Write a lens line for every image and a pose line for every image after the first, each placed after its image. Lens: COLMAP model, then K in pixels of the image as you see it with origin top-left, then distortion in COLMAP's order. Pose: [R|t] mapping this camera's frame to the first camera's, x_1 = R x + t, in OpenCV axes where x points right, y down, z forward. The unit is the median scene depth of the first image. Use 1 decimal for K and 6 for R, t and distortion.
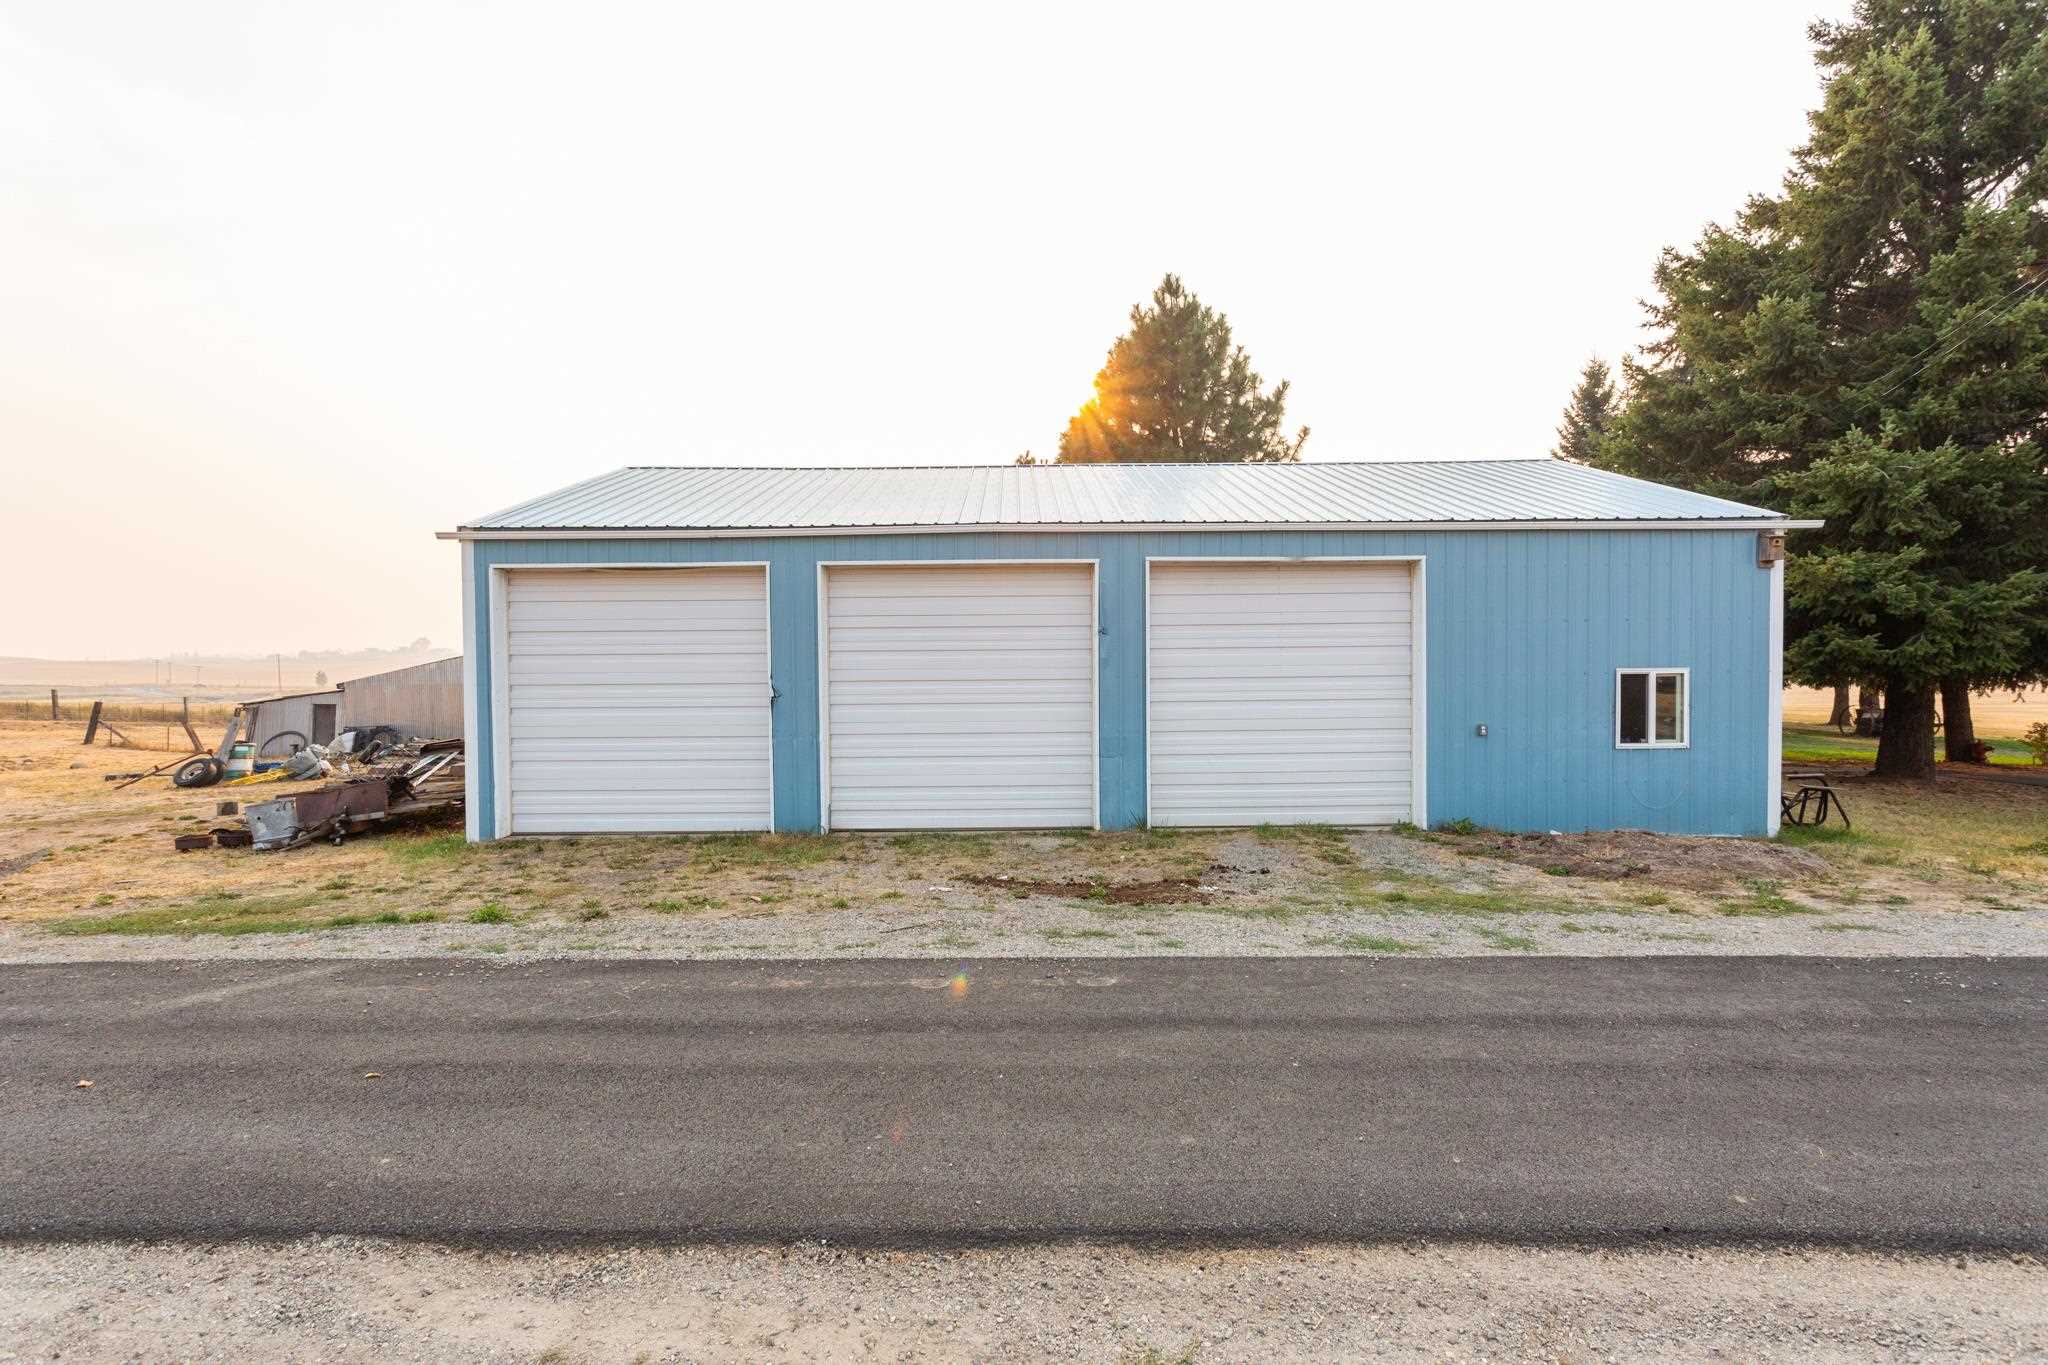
lens RADIAL K [[1039.7, 0, 1027.2], [0, 1039.7, 686.7], [0, 0, 1]] dist [0.005932, 0.000300]
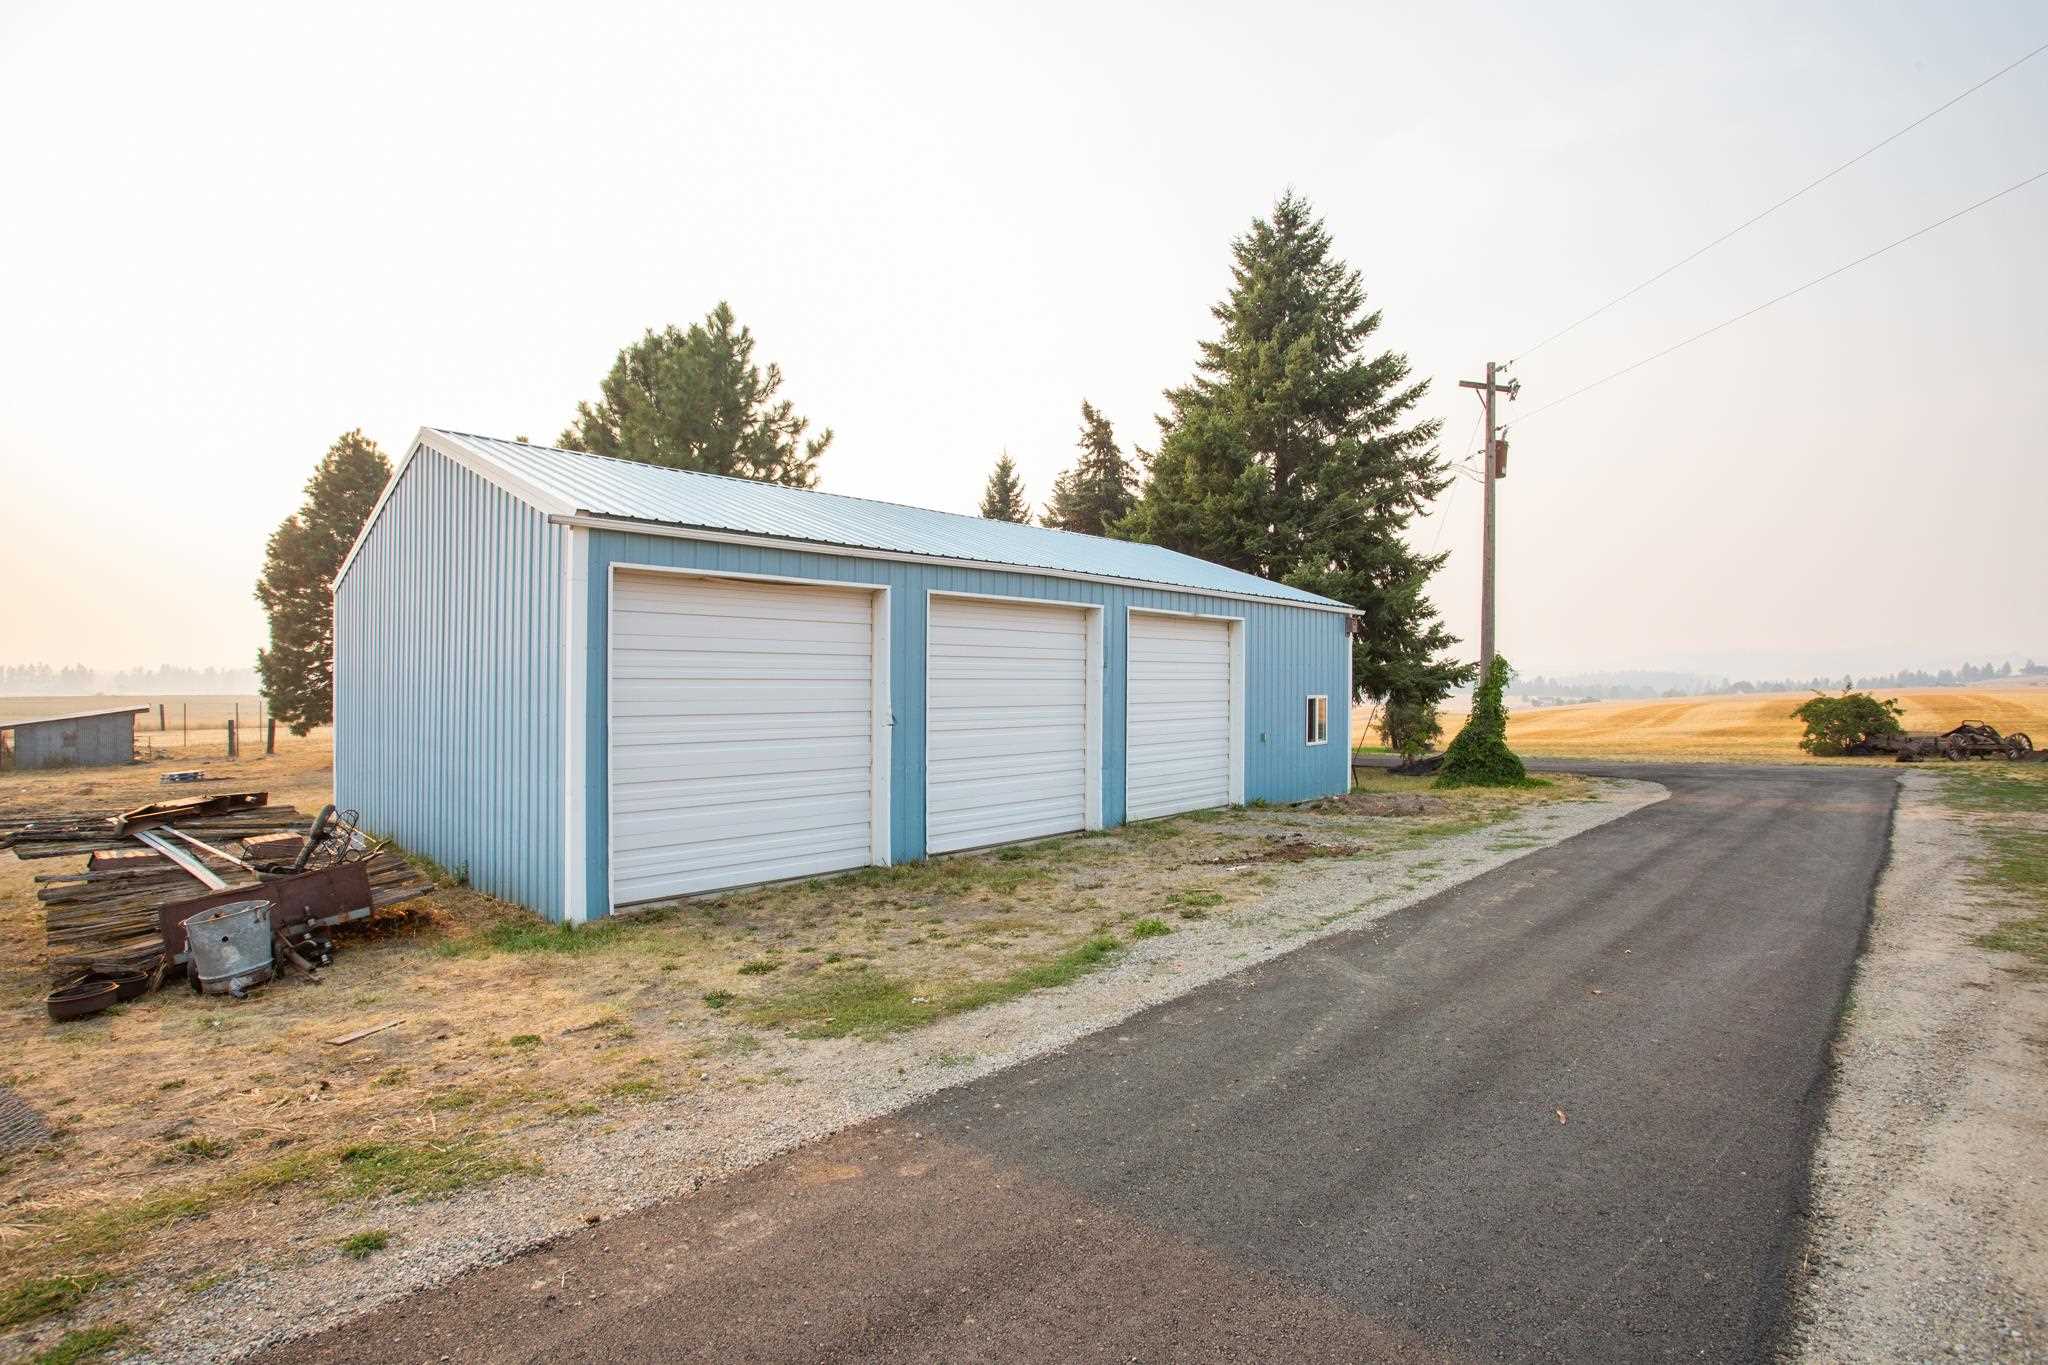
lens RADIAL K [[1039.7, 0, 1029.1], [0, 1039.7, 690.4], [0, 0, 1]] dist [0.005932, 0.000300]
pose [[0.702627, 0.007973, 0.711513, -0.826562], [-0.008775, 0.999958, -0.002540, -0.020246], [-0.711504, -0.004458, 0.702668, 0.214609]]
